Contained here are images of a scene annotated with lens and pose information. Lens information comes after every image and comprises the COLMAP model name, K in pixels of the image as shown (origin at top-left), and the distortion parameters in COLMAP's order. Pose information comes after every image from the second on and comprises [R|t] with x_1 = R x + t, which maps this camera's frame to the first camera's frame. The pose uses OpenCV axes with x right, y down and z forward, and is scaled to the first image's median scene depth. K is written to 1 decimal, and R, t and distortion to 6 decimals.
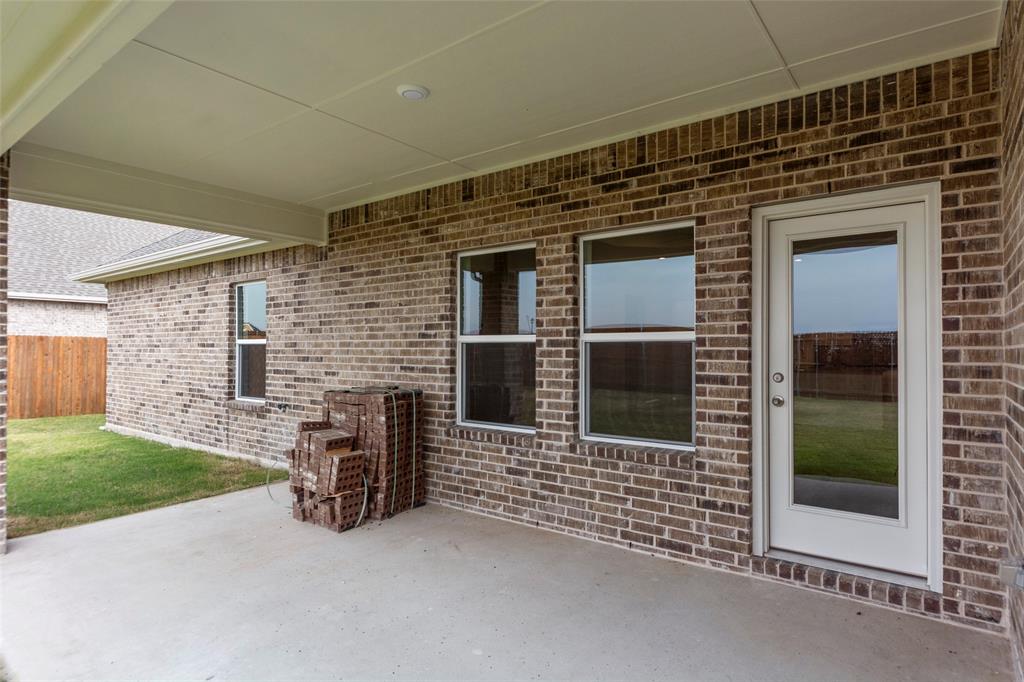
lens RADIAL K [[563.9, 0, 513.1], [0, 563.9, 343.0], [0, 0, 1]] dist [-0.000429, -0.000050]
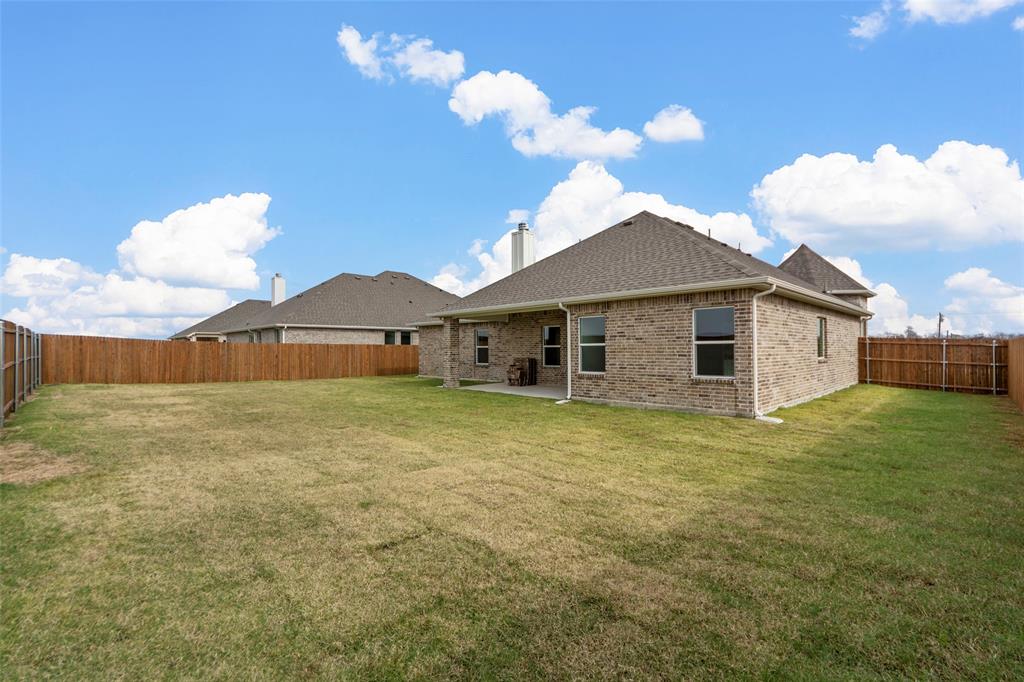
lens RADIAL K [[416.5, 0, 510.4], [0, 416.5, 345.7], [0, 0, 1]] dist [-0.000010, 0.000000]
pose [[0.987240, -0.012627, -0.158740, 0.152500], [0.014012, 0.999873, 0.007610, -0.037233], [0.158623, -0.009737, 0.987291, -2.082871]]
